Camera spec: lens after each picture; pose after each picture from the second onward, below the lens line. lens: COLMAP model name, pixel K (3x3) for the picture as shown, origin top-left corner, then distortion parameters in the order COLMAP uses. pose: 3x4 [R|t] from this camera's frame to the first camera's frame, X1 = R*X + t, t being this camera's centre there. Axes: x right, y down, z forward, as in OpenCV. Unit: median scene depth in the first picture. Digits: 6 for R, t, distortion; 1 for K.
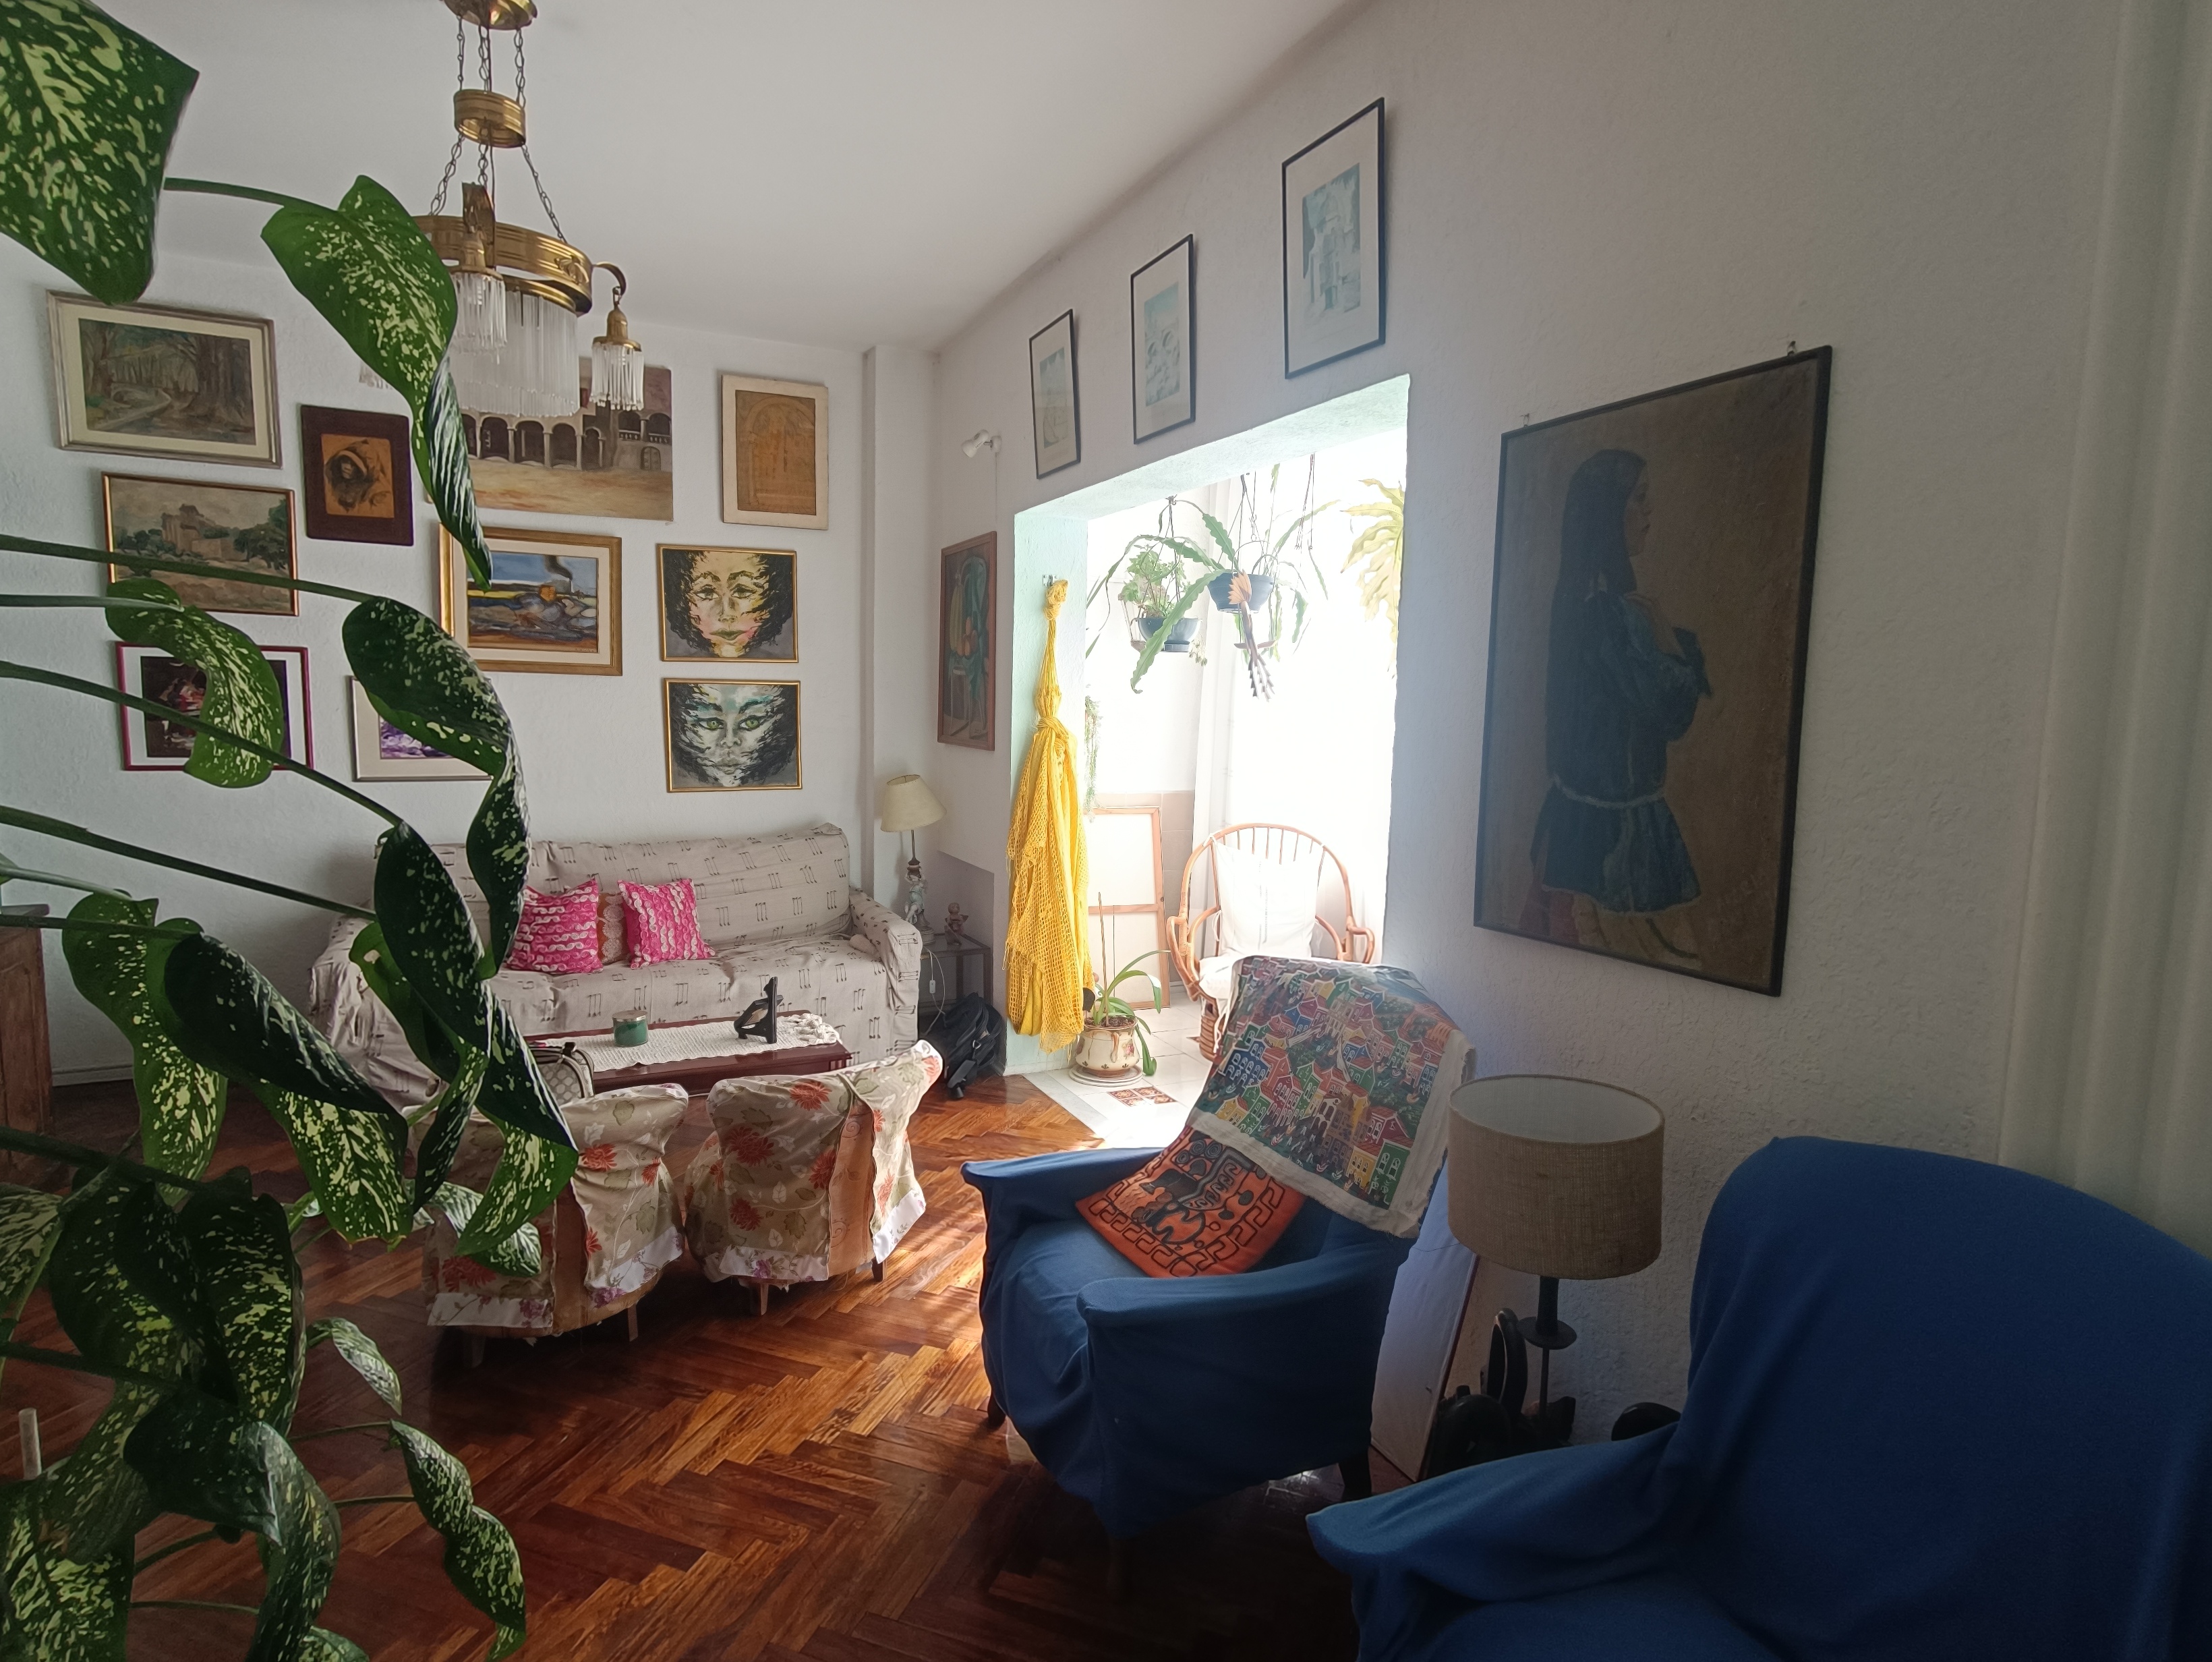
lens RADIAL K [[1220.6, 0, 1108.5], [0, 1220.6, 817.1], [0, 0, 1]] dist [0.006077, 0.005517]
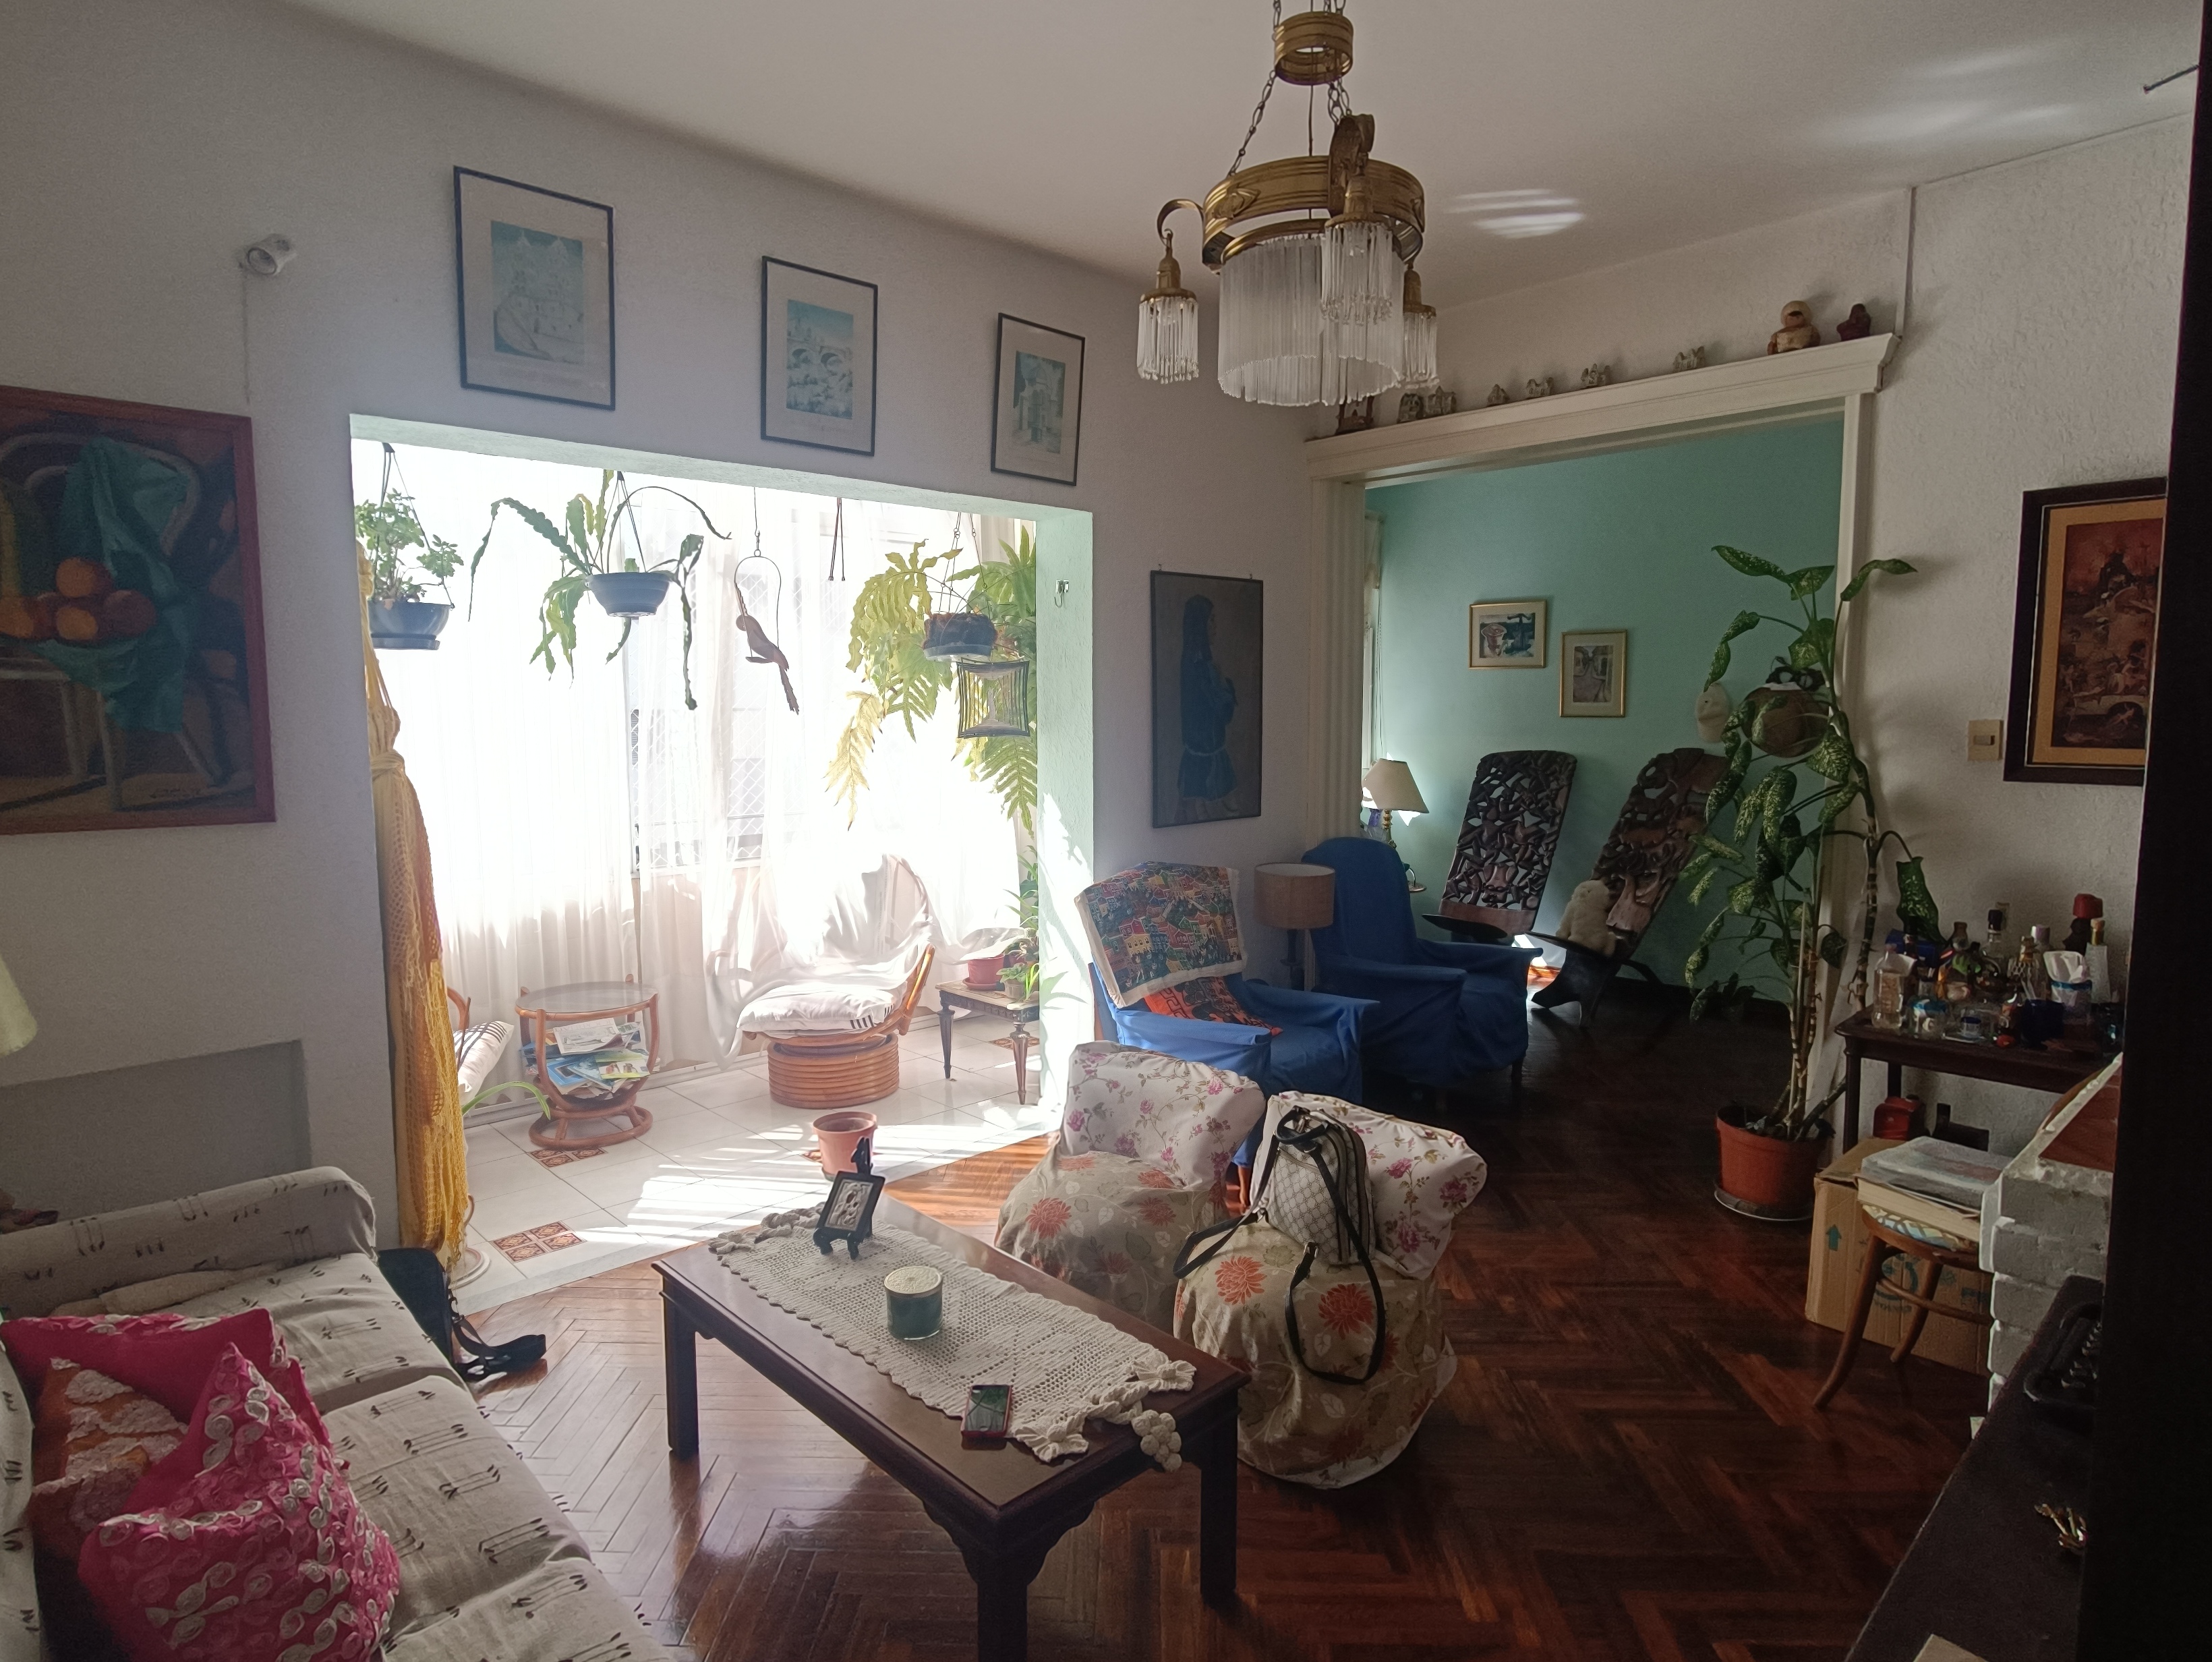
lens RADIAL K [[1220.6, 0, 1097.9], [0, 1220.6, 829.3], [0, 0, 1]] dist [0.006077, 0.005517]
pose [[-0.300399, -0.114253, 0.946946, -1.461644], [0.092798, 0.984589, 0.148233, -0.197807], [-0.949289, 0.132403, -0.285167, 1.619980]]
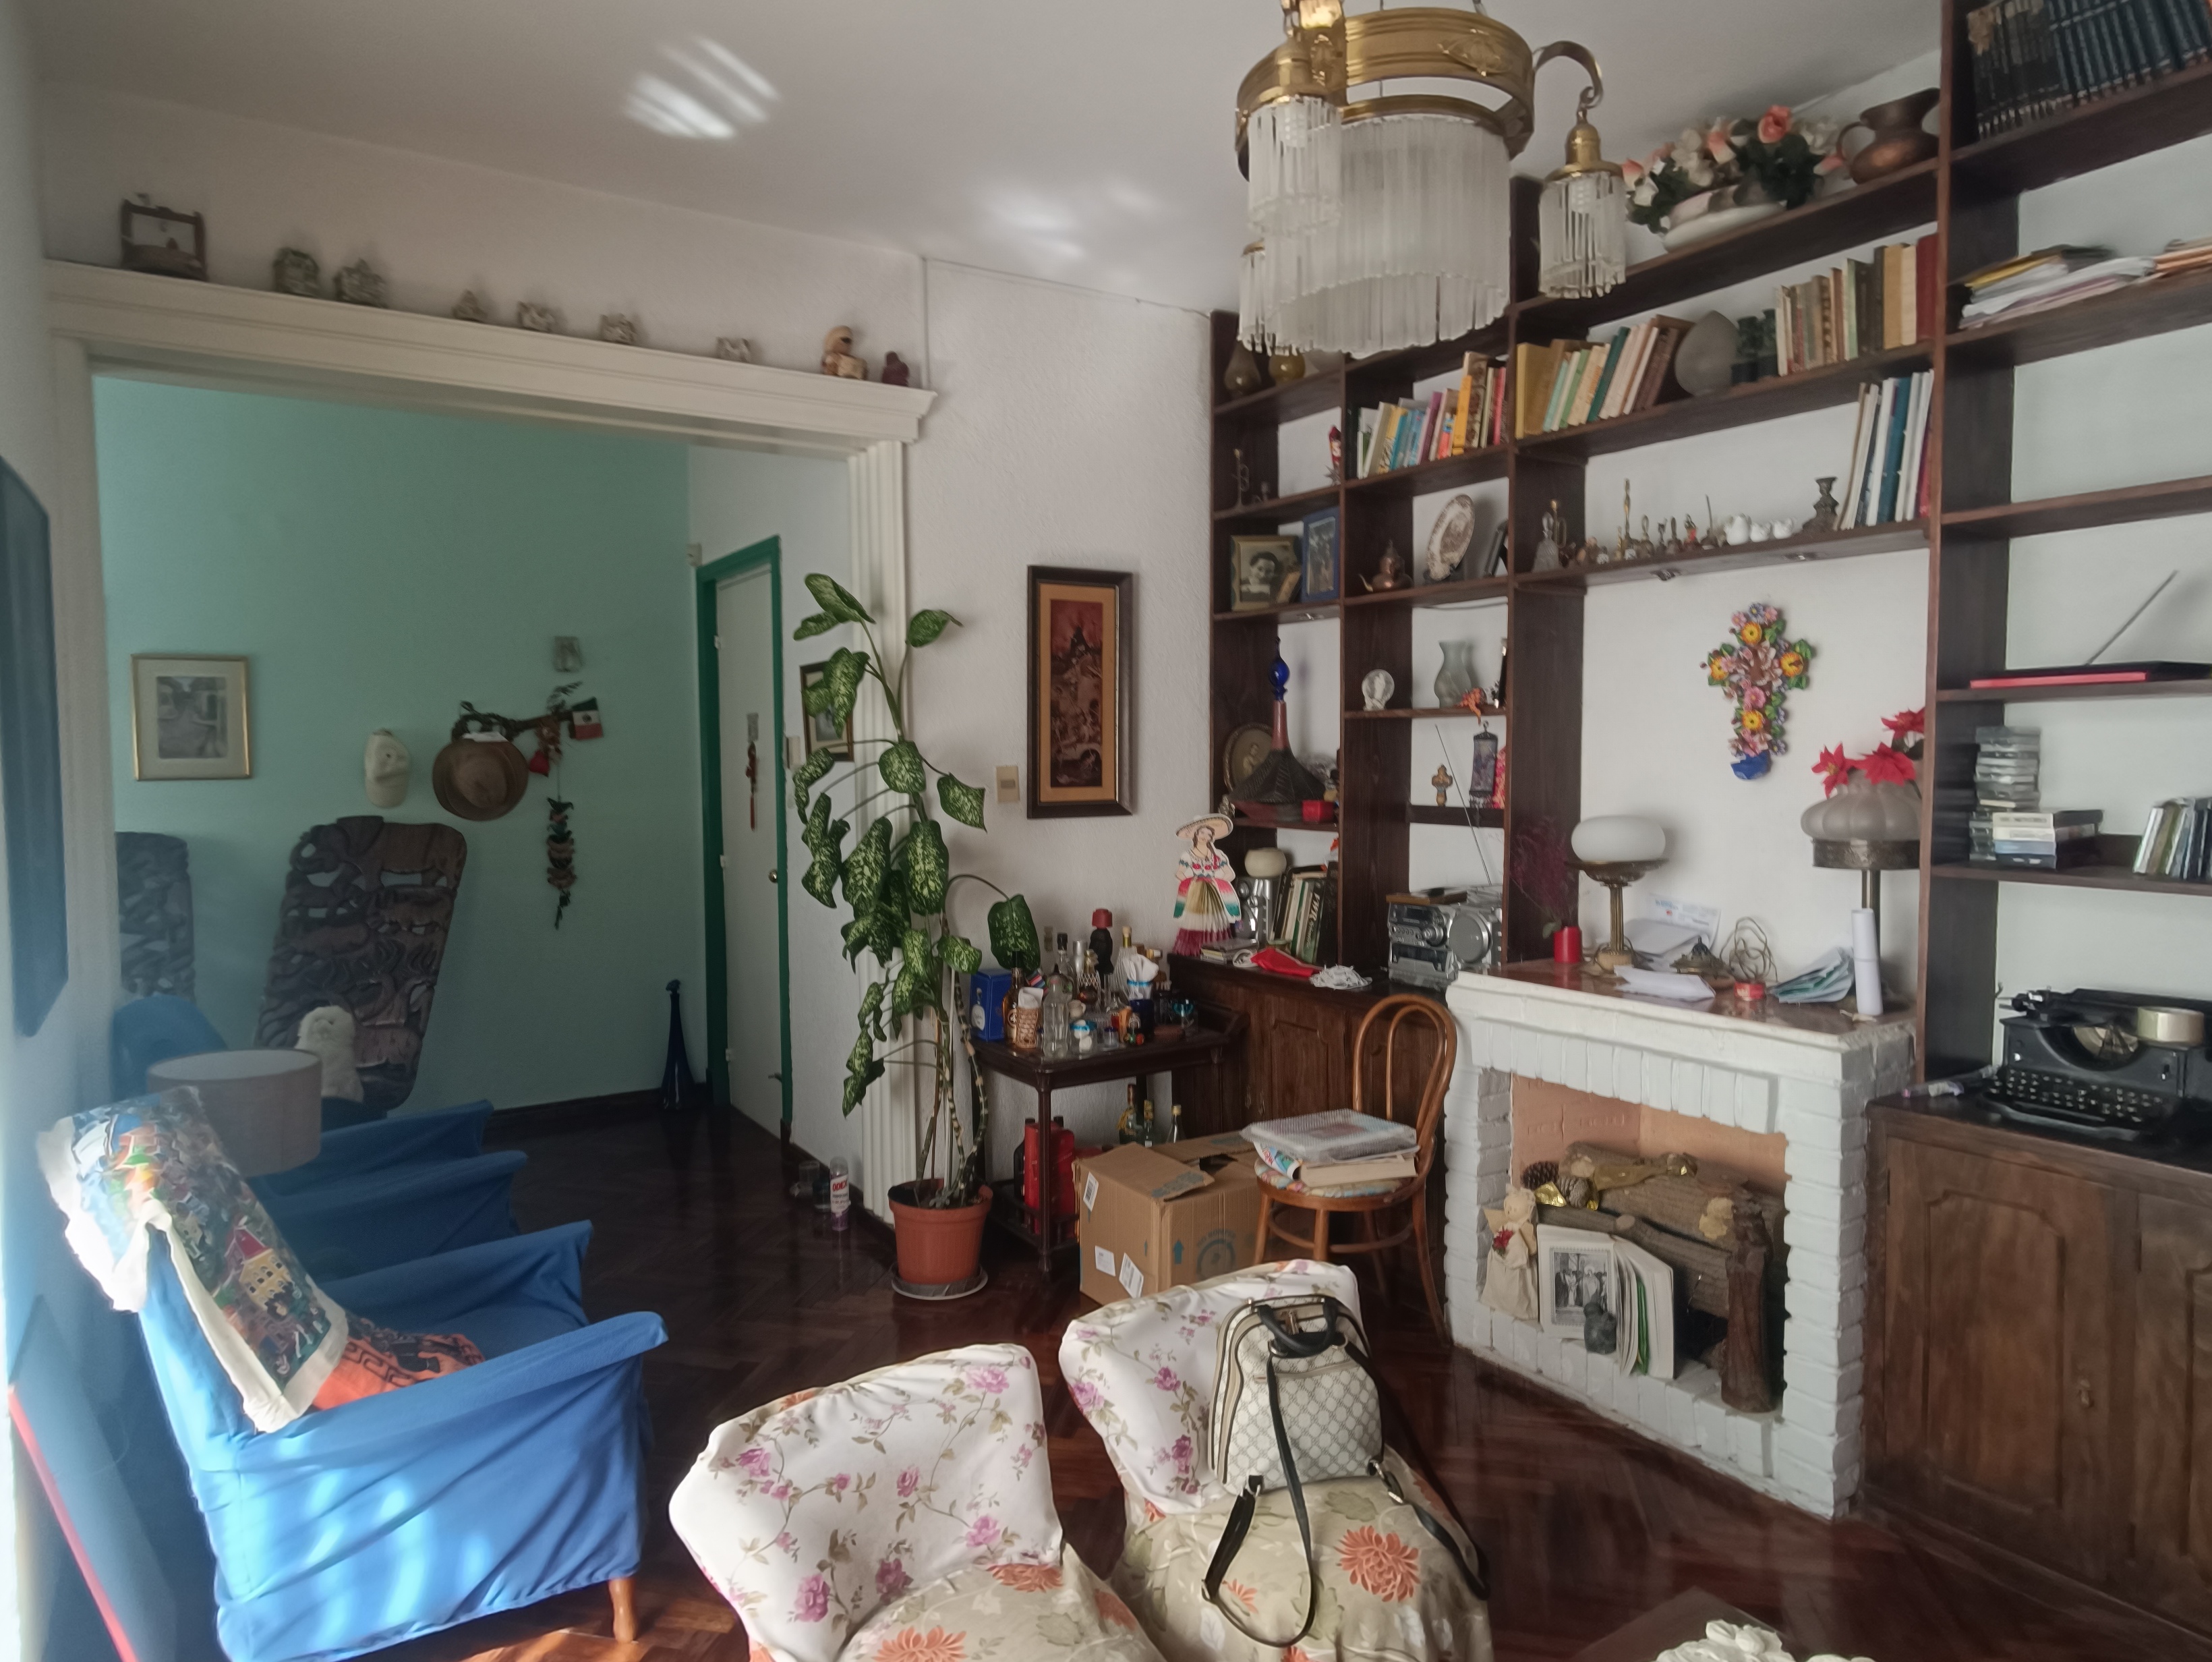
lens RADIAL K [[1366.9, 0, 1090.7], [0, 1366.9, 822.1], [0, 0, 1]] dist [-0.000253, 0.001140]
pose [[-0.994231, 0.000255, -0.107260, -0.338128], [-0.015953, 0.988524, 0.150222, -0.209254], [0.106068, 0.151067, -0.982817, 1.961563]]
